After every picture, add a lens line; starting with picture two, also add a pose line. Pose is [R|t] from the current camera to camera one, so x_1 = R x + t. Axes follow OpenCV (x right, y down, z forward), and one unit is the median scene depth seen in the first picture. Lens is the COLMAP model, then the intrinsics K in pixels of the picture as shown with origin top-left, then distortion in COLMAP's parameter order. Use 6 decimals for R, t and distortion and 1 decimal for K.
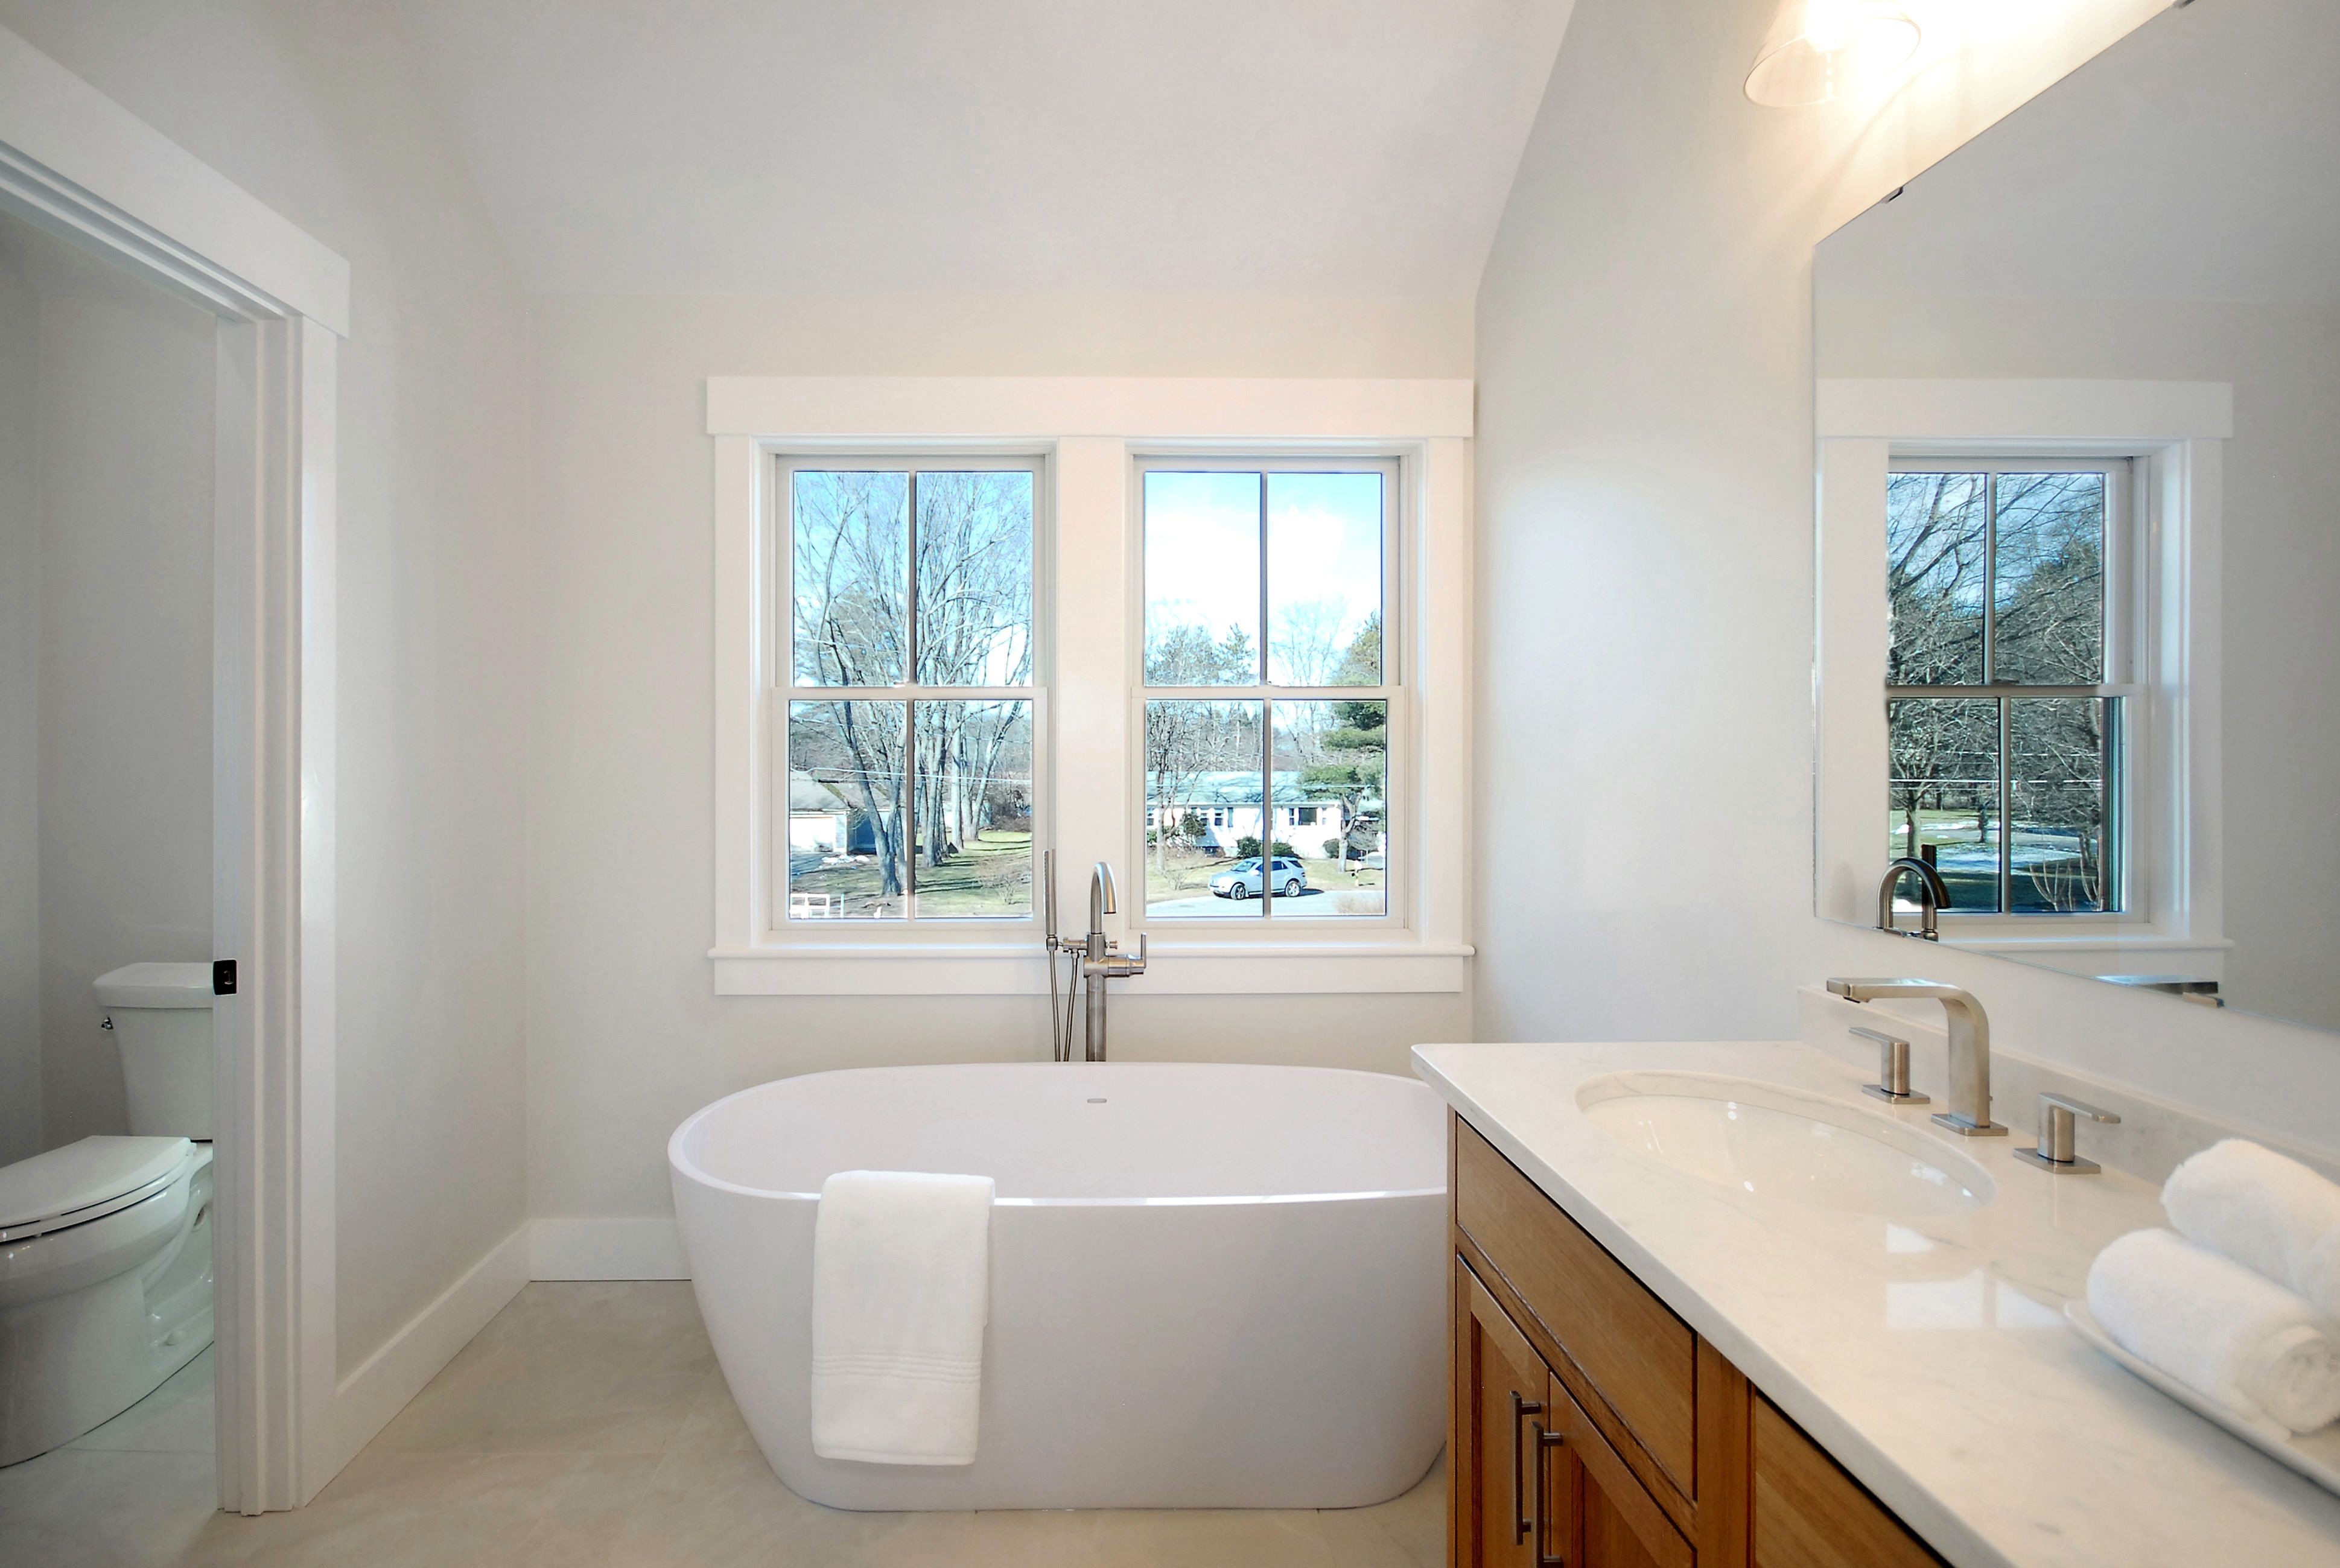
lens RADIAL K [[1062.4, 0, 1206.9], [0, 1062.4, 728.2], [0, 0, 1]] dist [-0.000402, -0.001325]
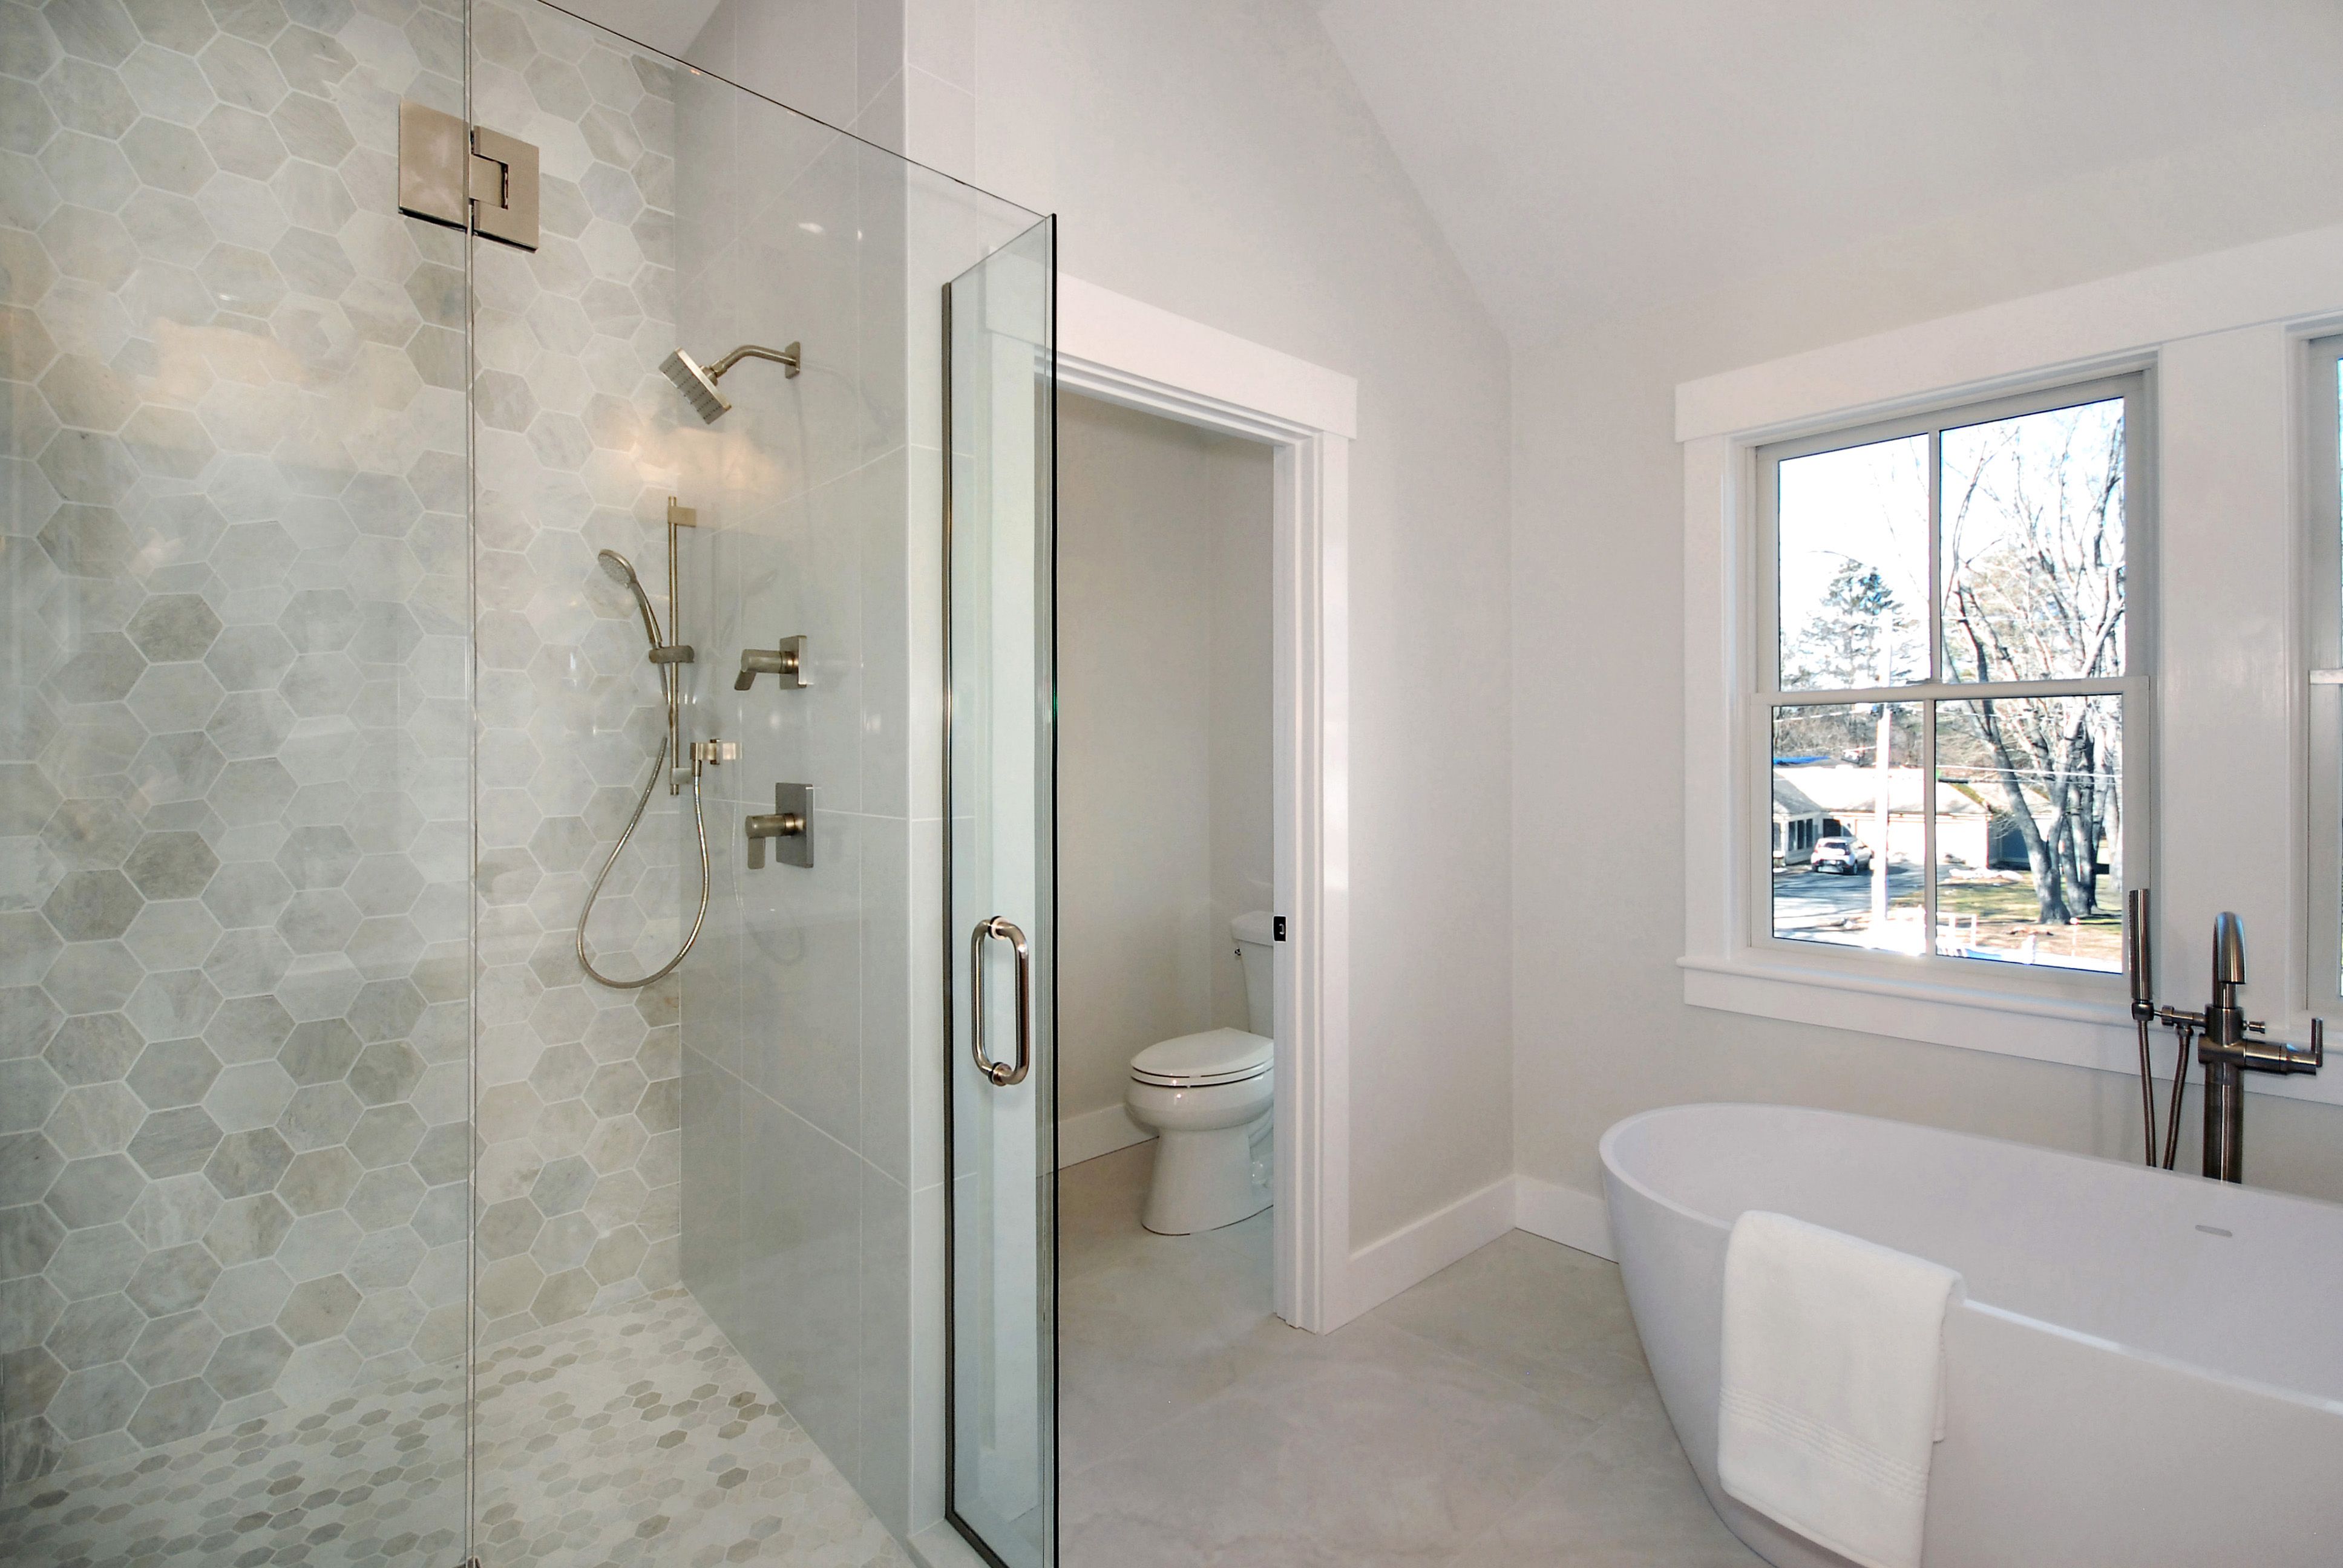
lens RADIAL K [[1016.6, 0, 1173.1], [0, 1016.6, 757.6], [0, 0, 1]] dist [0.001170, -0.008273]
pose [[0.691228, -0.003419, -0.722628, -0.107844], [0.008640, 0.999956, 0.003534, 0.012301], [0.722585, -0.008686, 0.691228, -0.006735]]
